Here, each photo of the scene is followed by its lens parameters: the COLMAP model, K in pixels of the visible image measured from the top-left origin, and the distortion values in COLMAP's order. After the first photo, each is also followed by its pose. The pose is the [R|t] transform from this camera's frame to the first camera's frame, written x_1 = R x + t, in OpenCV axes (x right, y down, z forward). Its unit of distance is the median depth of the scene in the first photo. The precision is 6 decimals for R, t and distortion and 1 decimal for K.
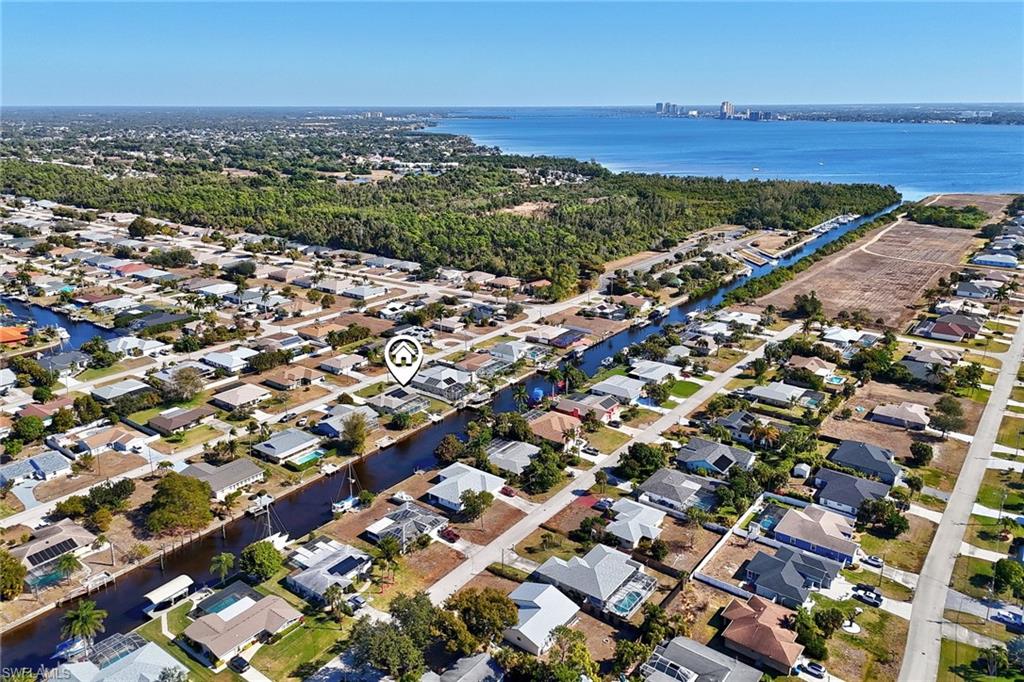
lens RADIAL K [[744.0, 0, 514.7], [0, 744.0, 342.8], [0, 0, 1]] dist [0.054170, -0.031916]
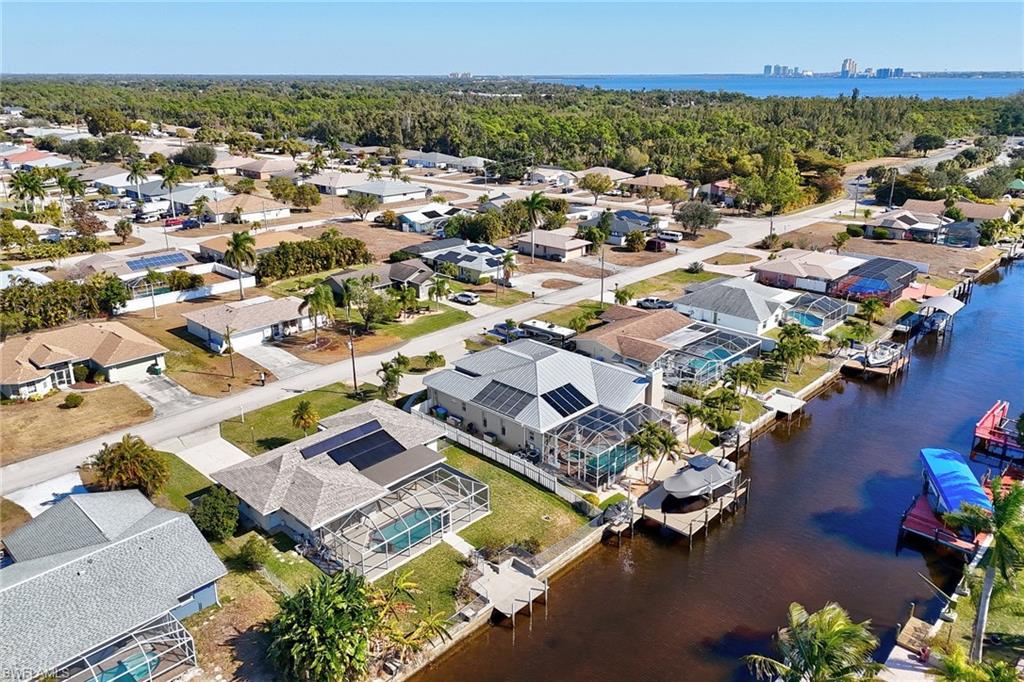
lens RADIAL K [[744.0, 0, 508.0], [0, 744.0, 339.7], [0, 0, 1]] dist [0.054170, -0.031916]
pose [[0.992237, 0.042740, -0.116790, -0.067036], [-0.039064, 0.998672, 0.033586, 0.018930], [0.118071, -0.028763, 0.992589, 0.629714]]
